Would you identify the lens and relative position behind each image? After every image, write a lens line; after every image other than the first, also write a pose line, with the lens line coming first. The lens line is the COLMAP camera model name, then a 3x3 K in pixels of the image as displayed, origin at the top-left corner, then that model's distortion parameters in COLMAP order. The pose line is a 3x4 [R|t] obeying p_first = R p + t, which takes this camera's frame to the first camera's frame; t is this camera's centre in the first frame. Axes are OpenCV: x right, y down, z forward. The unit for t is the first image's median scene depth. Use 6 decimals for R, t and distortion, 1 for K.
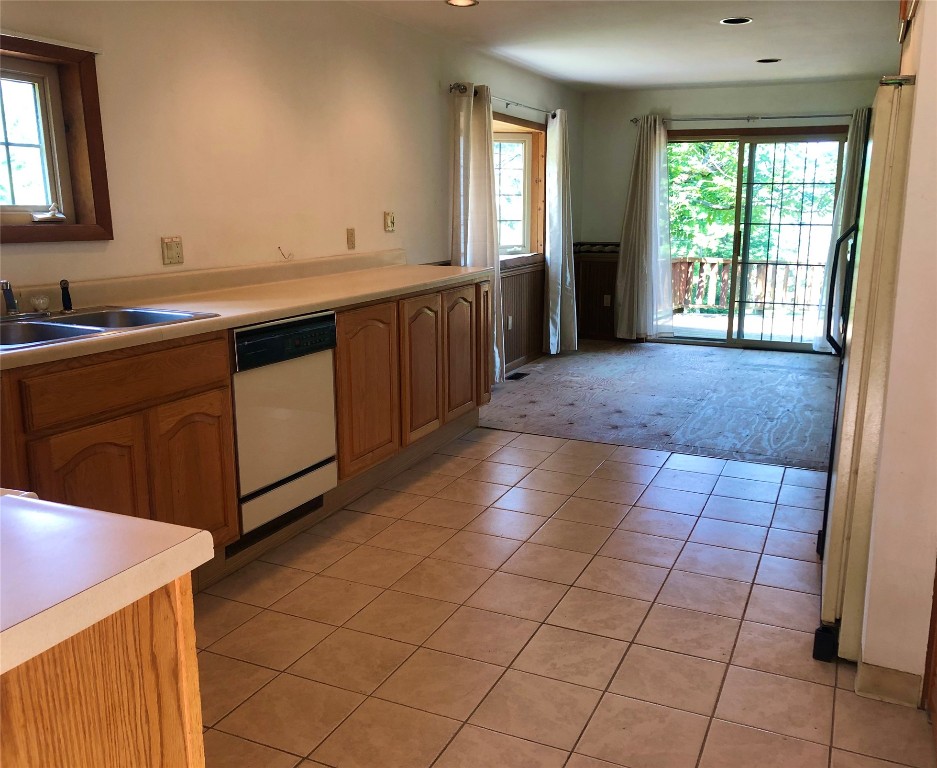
lens RADIAL K [[842.8, 0, 504.8], [0, 842.8, 382.0], [0, 0, 1]] dist [0.045193, -0.035382]
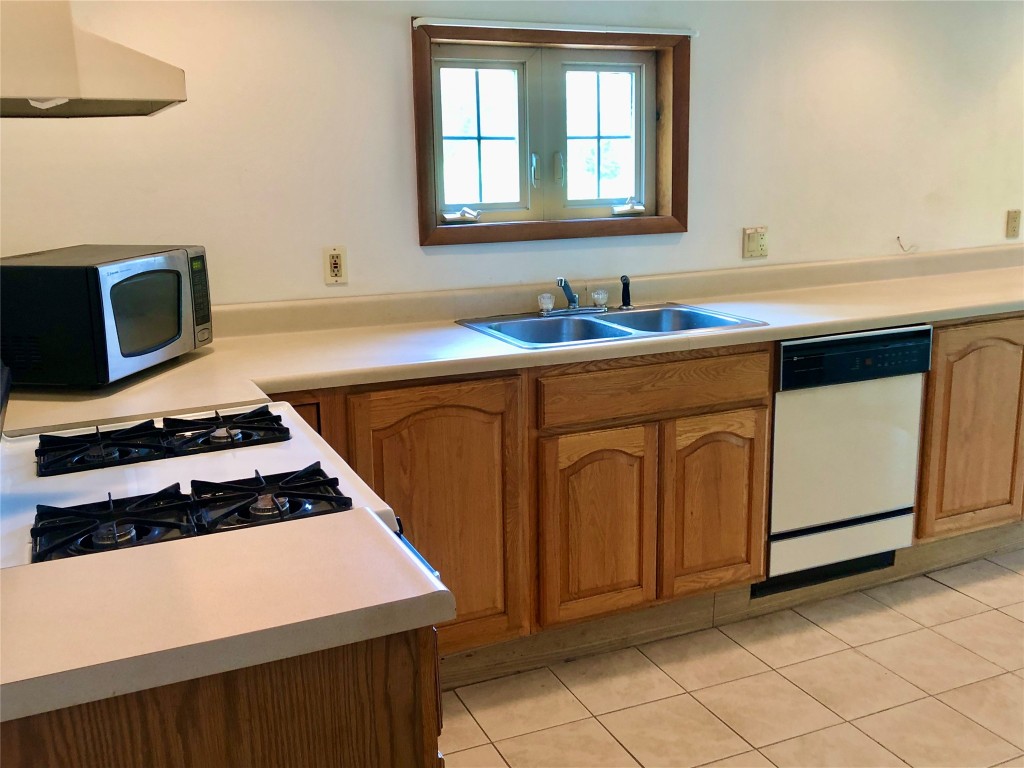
lens RADIAL K [[983.4, 0, 477.5], [0, 983.4, 383.4], [0, 0, 1]] dist [0.005839, 0.000000]
pose [[0.722963, 0.128158, -0.678897, 0.120162], [-0.116143, 0.991205, 0.063432, -0.040527], [0.681055, 0.032990, 0.731489, 0.049995]]
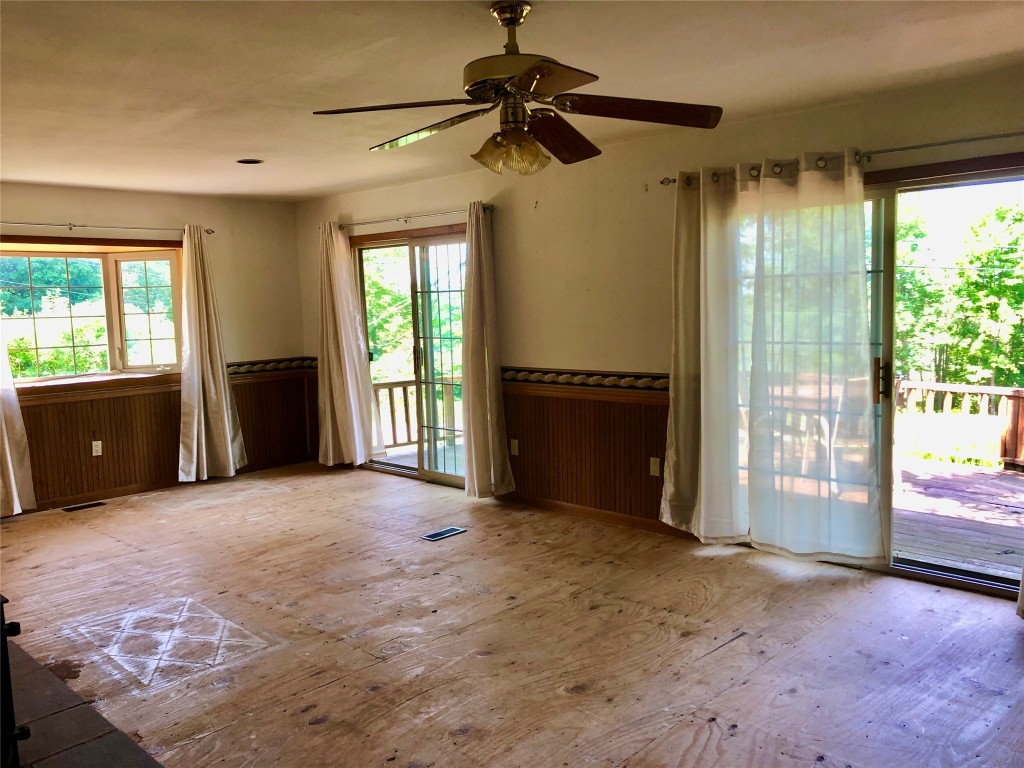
lens RADIAL K [[834.3, 0, 510.4], [0, 834.3, 381.5], [0, 0, 1]] dist [0.036687, -0.037828]
pose [[0.932238, 0.002706, -0.361837, 1.561647], [-0.040908, 0.994349, -0.097958, -0.142883], [0.359527, 0.106122, 0.927081, 0.571835]]
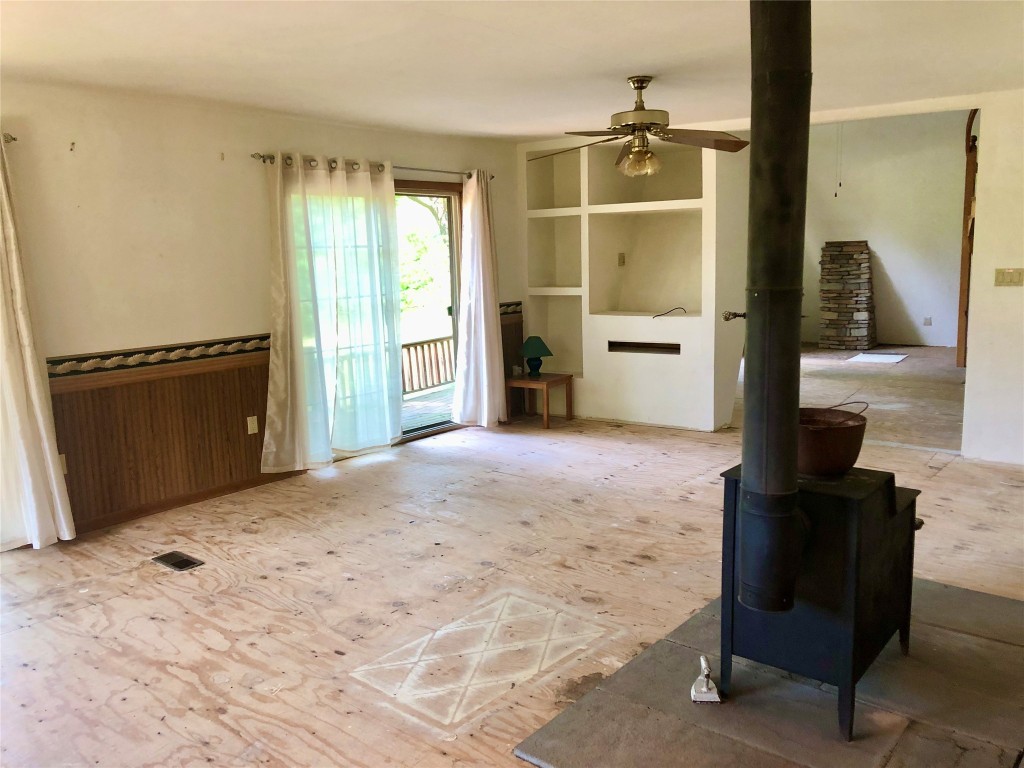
lens RADIAL K [[834.3, 0, 507.9], [0, 834.3, 376.6], [0, 0, 1]] dist [0.036687, -0.037828]
pose [[0.291847, -0.157510, 0.943407, -0.078204], [0.229613, 0.969041, 0.090758, -0.269725], [-0.928495, 0.190131, 0.318978, 1.100902]]
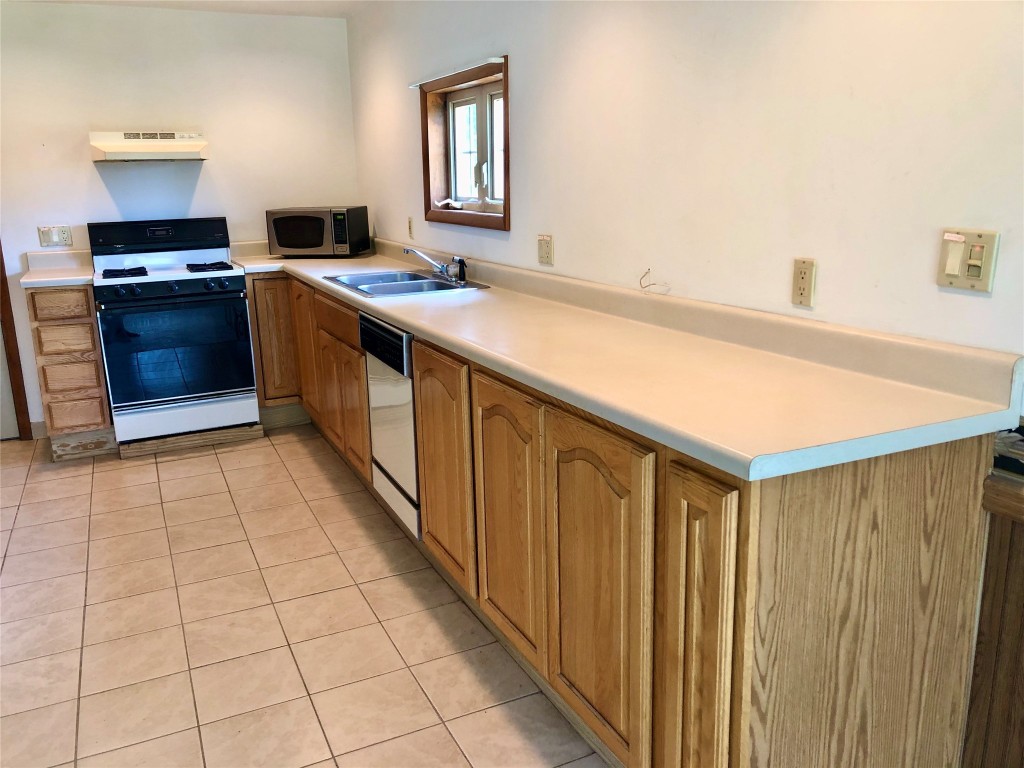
lens RADIAL K [[834.3, 0, 507.2], [0, 834.3, 381.9], [0, 0, 1]] dist [0.036687, -0.037828]
pose [[-0.673707, 0.186529, -0.715071, 0.324705], [-0.132600, 0.921405, 0.365282, -0.357238], [0.727005, 0.340912, -0.596023, 1.596987]]
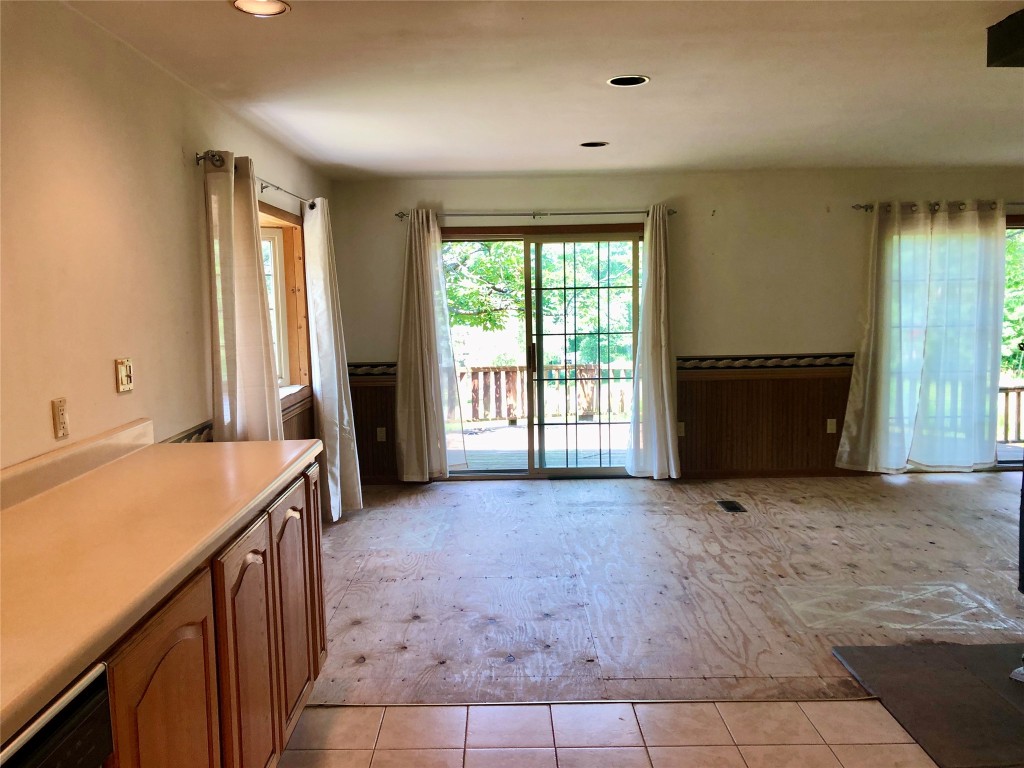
lens RADIAL K [[834.3, 0, 505.2], [0, 834.3, 382.5], [0, 0, 1]] dist [0.036687, -0.037828]
pose [[0.920046, -0.064426, 0.386477, -0.174447], [0.105604, 0.990660, -0.086256, -0.160514], [-0.377311, 0.120173, 0.918257, 0.566348]]
